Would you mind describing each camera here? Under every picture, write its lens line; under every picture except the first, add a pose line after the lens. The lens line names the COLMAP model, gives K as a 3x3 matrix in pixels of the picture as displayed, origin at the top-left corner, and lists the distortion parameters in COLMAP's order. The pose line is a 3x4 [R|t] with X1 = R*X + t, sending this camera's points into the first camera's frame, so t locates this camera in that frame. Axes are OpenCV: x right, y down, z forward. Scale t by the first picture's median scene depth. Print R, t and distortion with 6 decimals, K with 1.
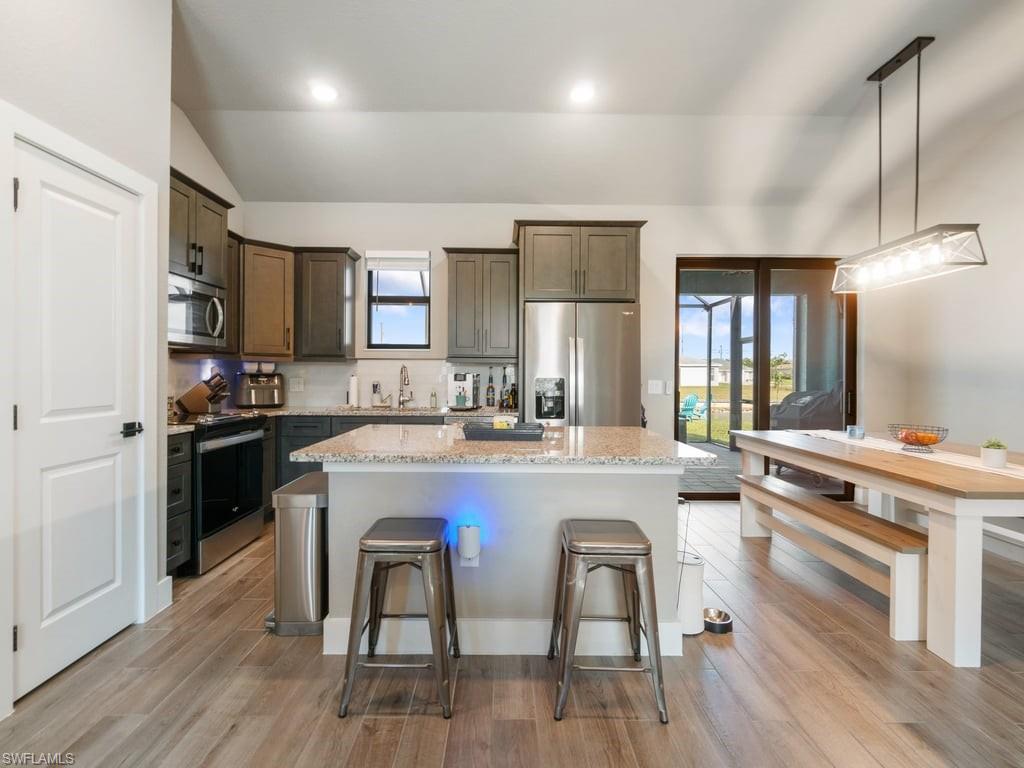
lens RADIAL K [[497.2, 0, 509.1], [0, 497.2, 375.6], [0, 0, 1]] dist [-0.008797, 0.002489]
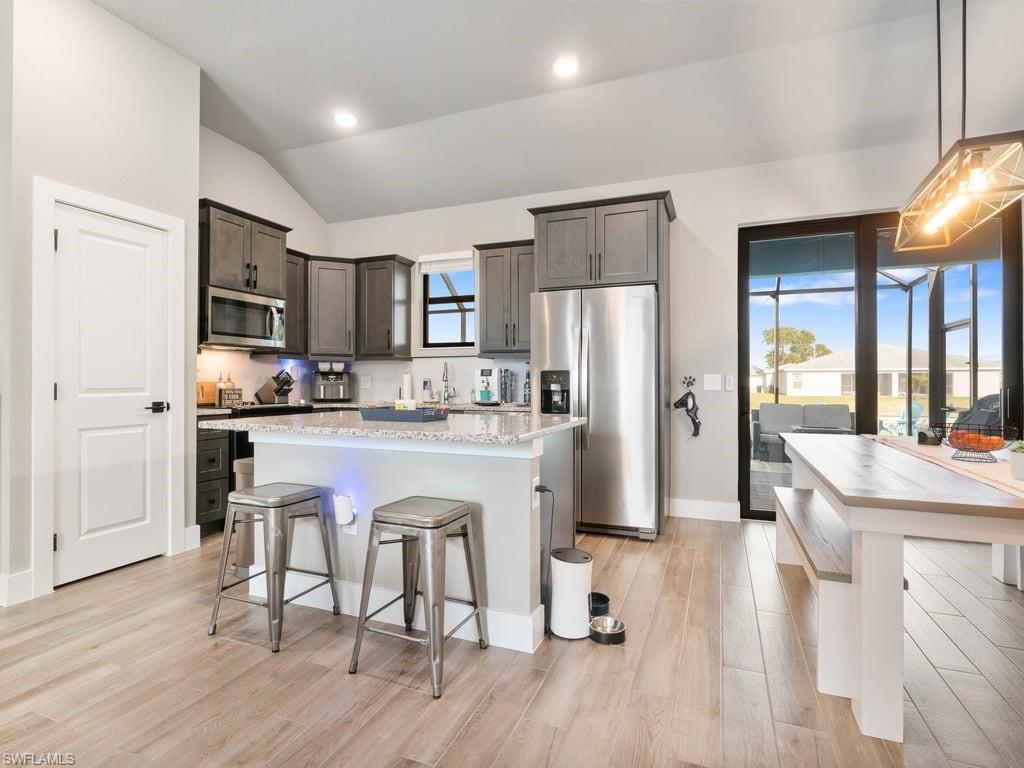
lens RADIAL K [[529.8, 0, 505.4], [0, 529.8, 379.2], [0, 0, 1]] dist [-0.015921, 0.008170]
pose [[0.923113, -0.008648, -0.384432, 0.358272], [0.004401, 0.999919, -0.011926, 0.030967], [0.384504, 0.009317, 0.923076, 0.029005]]
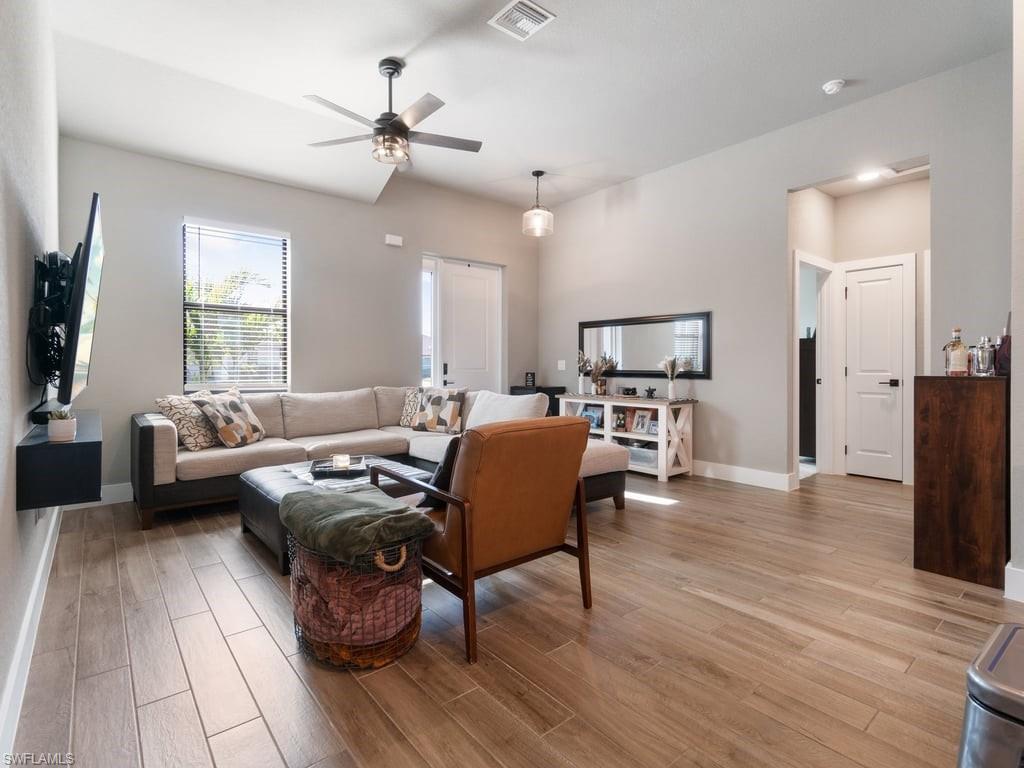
lens RADIAL K [[497.2, 0, 506.5], [0, 497.2, 372.1], [0, 0, 1]] dist [-0.008797, 0.002489]
pose [[-0.782821, -0.000105, -0.622247, 0.372396], [-0.007665, 0.999926, 0.009474, 0.030784], [0.622200, 0.012186, -0.782764, 0.465495]]
